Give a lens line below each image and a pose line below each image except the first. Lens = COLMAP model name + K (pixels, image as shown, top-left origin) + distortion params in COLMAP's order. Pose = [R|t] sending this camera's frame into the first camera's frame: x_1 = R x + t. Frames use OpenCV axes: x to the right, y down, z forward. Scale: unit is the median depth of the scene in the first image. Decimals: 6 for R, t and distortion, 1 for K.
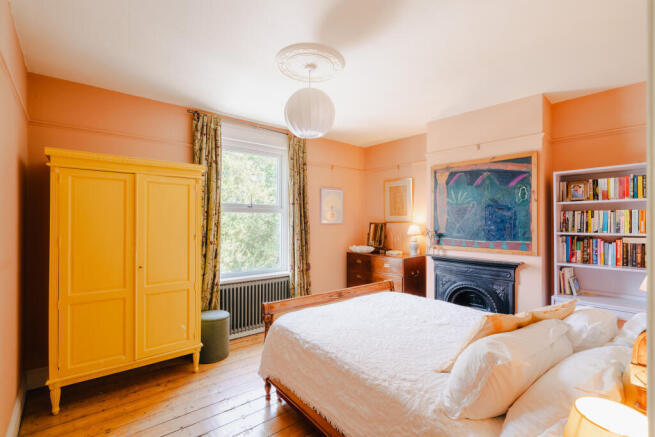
lens RADIAL K [[312.0, 0, 329.1], [0, 312.0, 219.7], [0, 0, 1]] dist [-0.004279, 0.002992]
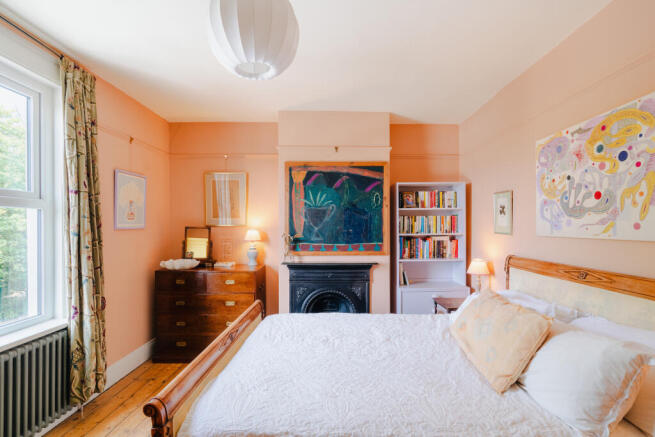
lens RADIAL K [[312.0, 0, 333.3], [0, 312.0, 226.9], [0, 0, 1]] dist [-0.004279, 0.002992]
pose [[0.640594, -0.004327, 0.767867, -0.274067], [-0.001634, 0.999974, 0.006998, 0.005453], [-0.767878, -0.005738, 0.640571, 0.356433]]
